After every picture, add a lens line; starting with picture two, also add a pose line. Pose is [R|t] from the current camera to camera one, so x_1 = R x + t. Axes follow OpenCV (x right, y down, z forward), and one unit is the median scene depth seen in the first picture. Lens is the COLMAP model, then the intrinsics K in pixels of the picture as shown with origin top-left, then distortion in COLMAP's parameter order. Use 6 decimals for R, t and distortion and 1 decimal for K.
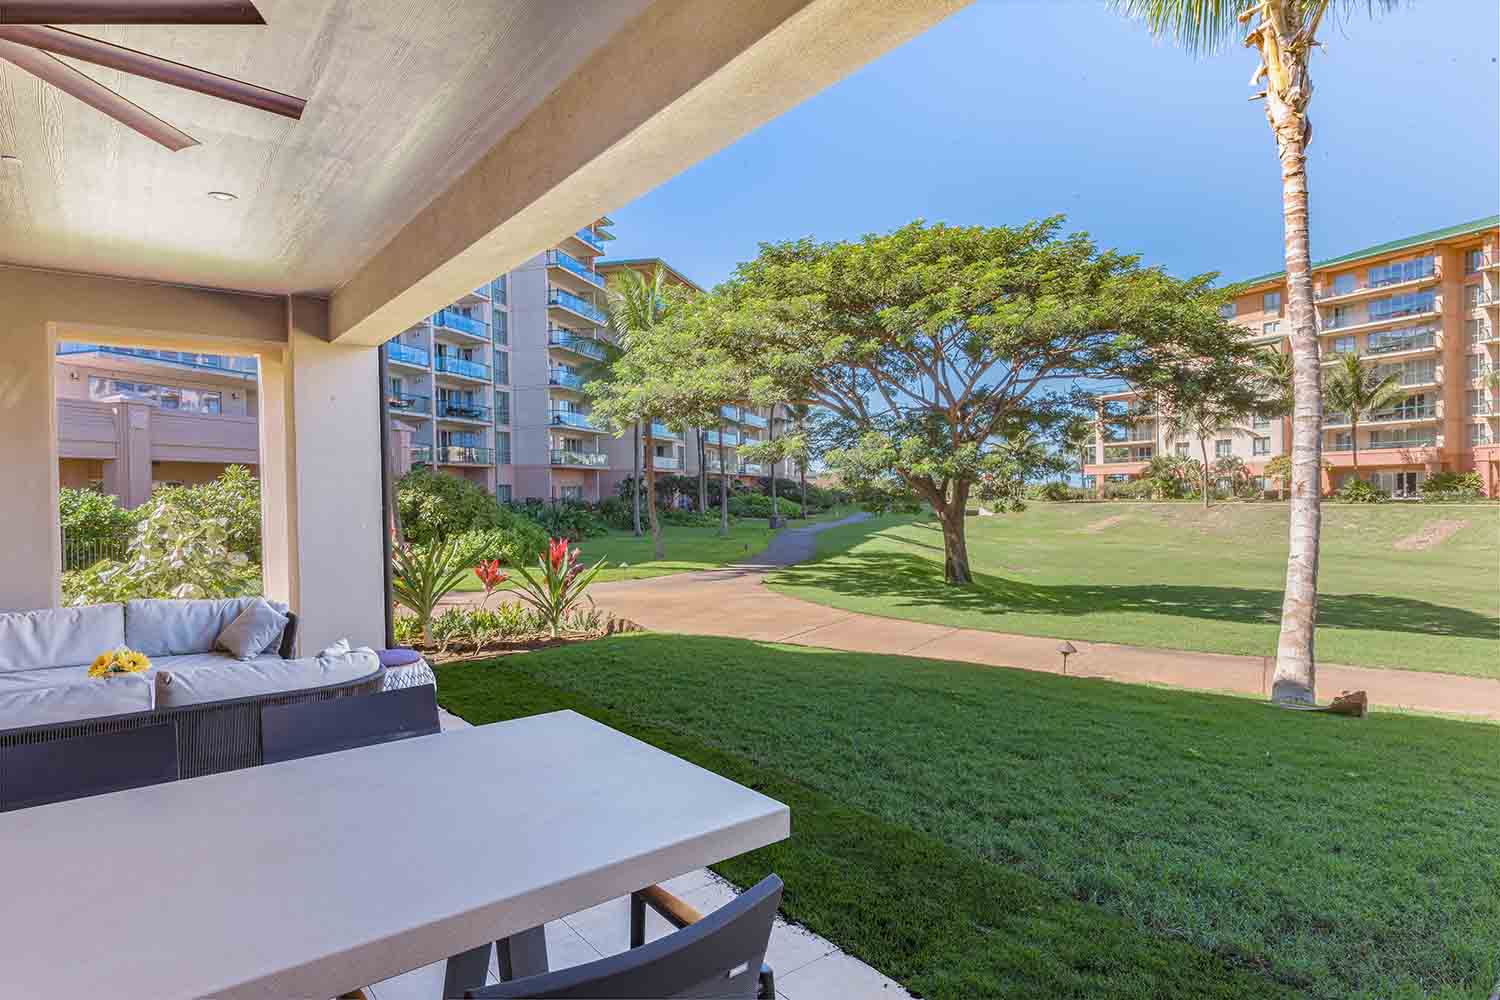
lens RADIAL K [[797.5, 0, 750.0], [0, 797.5, 500.0], [0, 0, 1]] dist [0.000175, -0.000054]
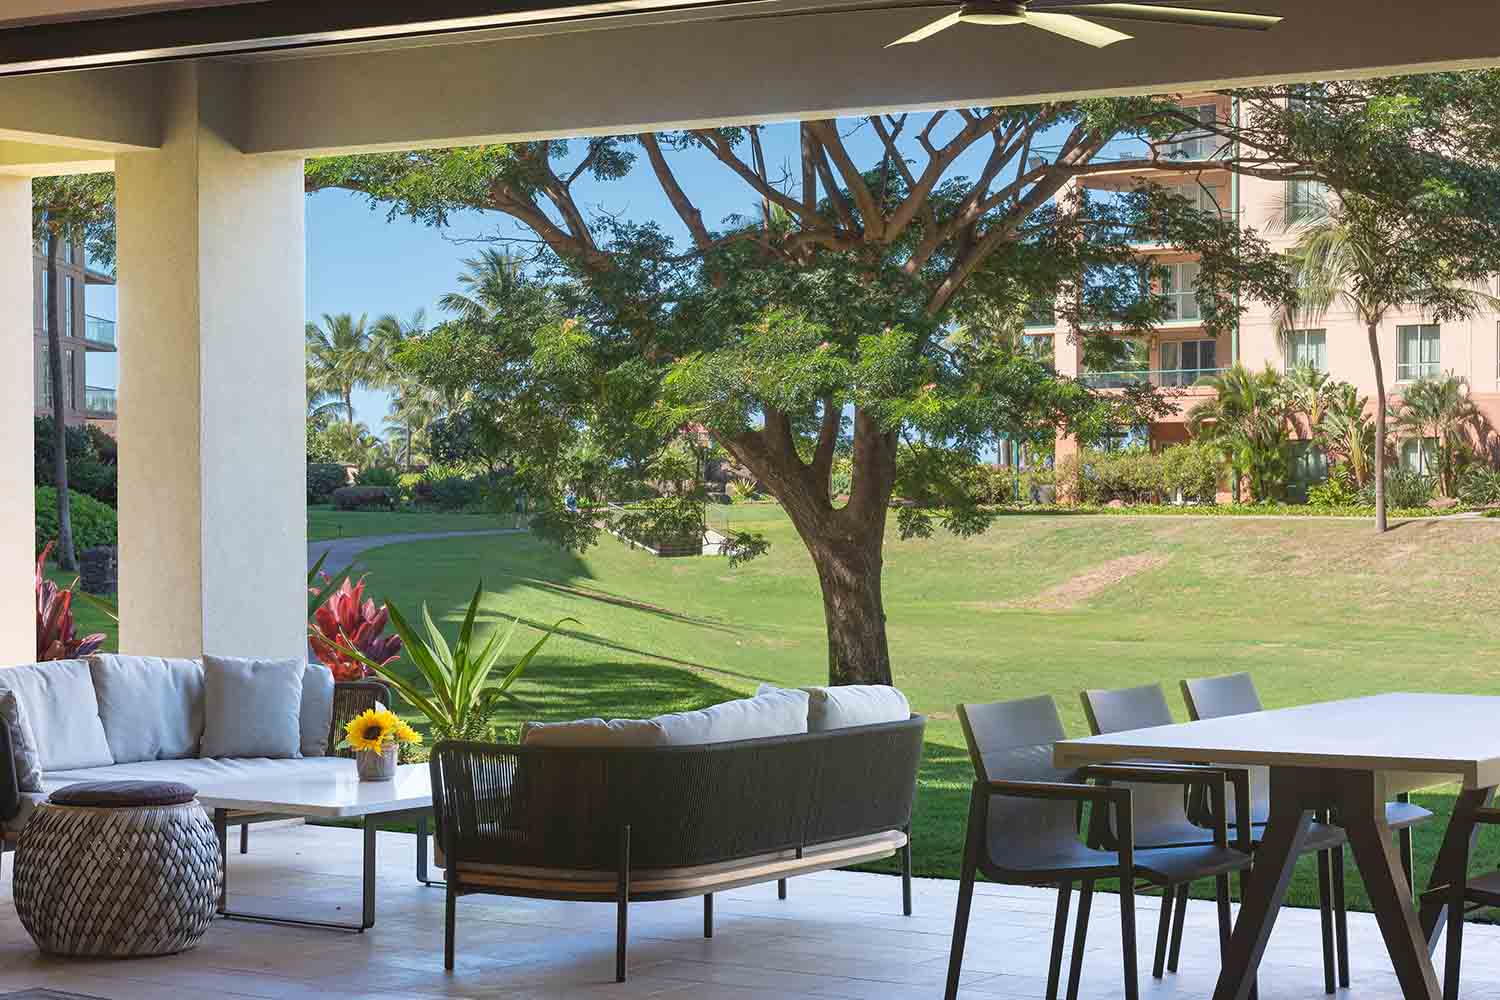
lens RADIAL K [[3034.4, 0, 750.0], [0, 3034.4, 500.0], [0, 0, 1]] dist [0.014636, 0.044604]
pose [[0.942148, 0.006793, 0.335129, -0.084077], [-0.006161, 0.999977, -0.002950, 0.002033], [-0.335141, 0.000715, 0.942168, -0.084529]]
